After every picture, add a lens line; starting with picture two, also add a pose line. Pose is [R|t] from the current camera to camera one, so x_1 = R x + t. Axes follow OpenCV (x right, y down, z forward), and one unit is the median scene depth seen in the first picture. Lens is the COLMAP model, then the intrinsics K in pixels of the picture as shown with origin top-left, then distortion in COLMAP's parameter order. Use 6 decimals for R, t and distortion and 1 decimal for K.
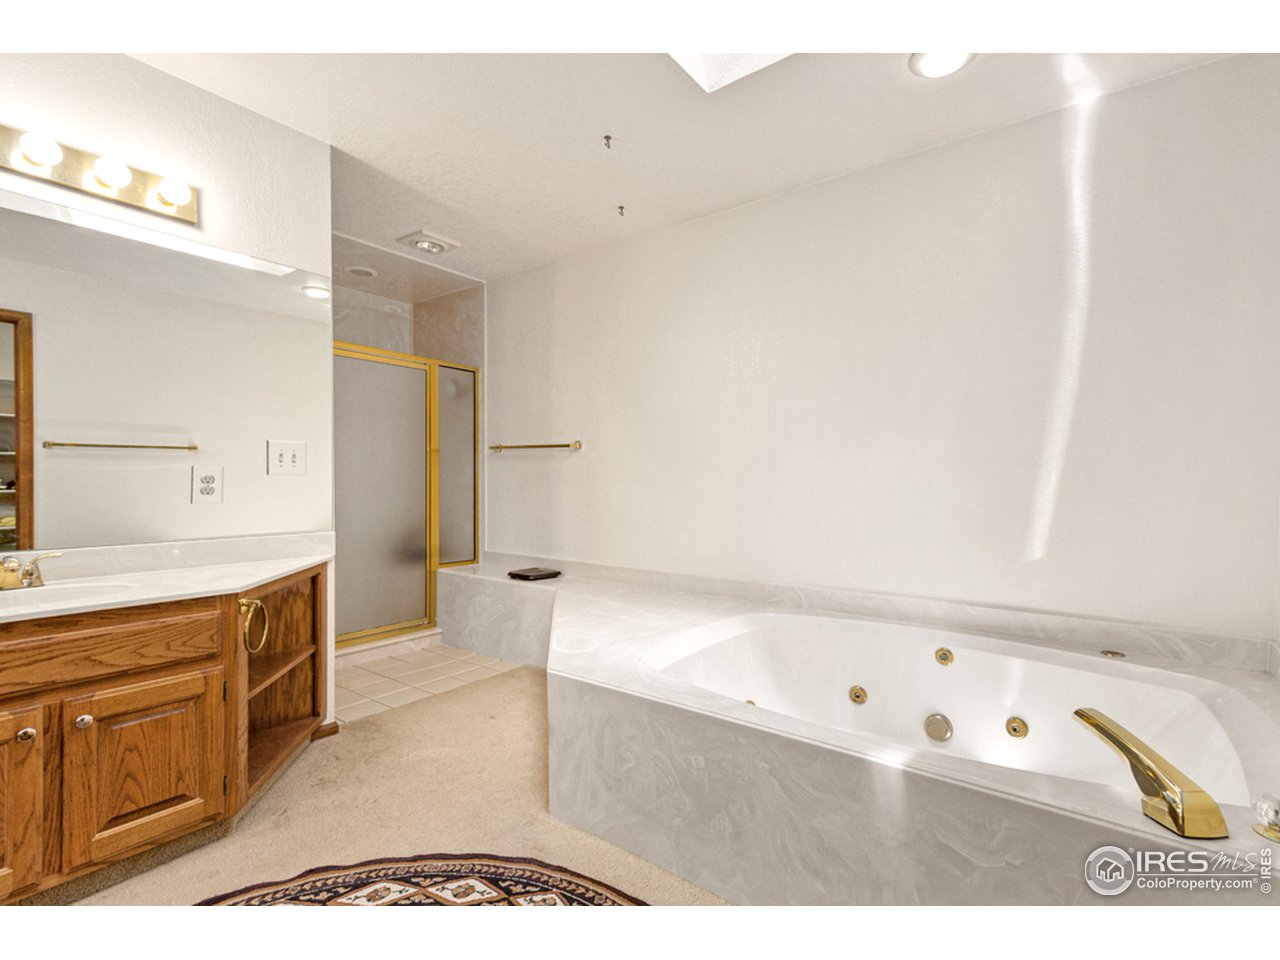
lens RADIAL K [[602.8, 0, 641.7], [0, 602.8, 486.9], [0, 0, 1]] dist [0.011787, 0.000156]
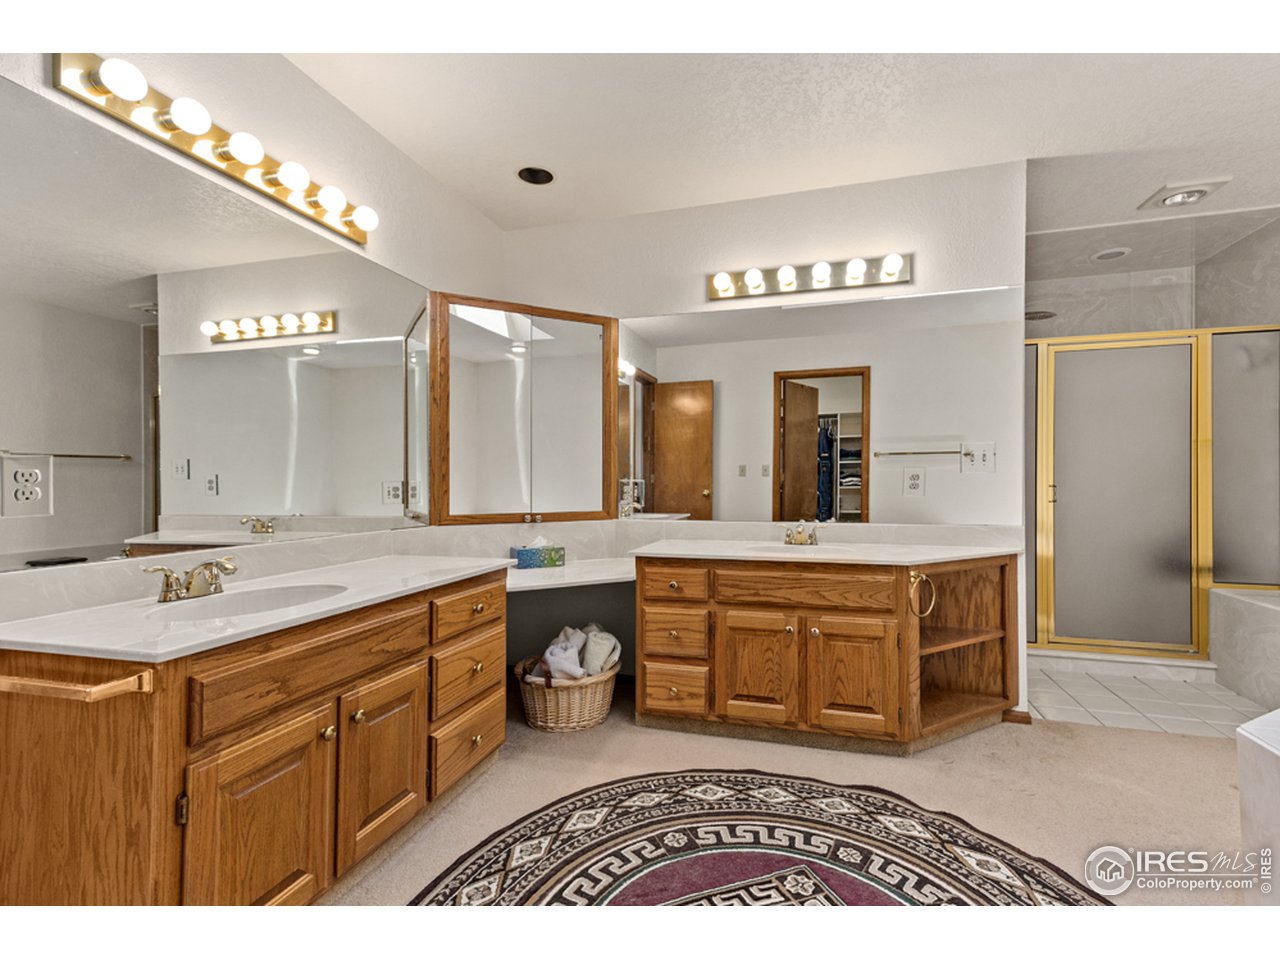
lens RADIAL K [[591.4, 0, 654.0], [0, 591.4, 463.2], [0, 0, 1]] dist [0.001274, -0.000010]
pose [[0.335464, -0.031513, -0.941526, 0.315181], [-0.006115, 0.999346, -0.035627, 0.006870], [0.942033, 0.017709, 0.335052, 0.077645]]
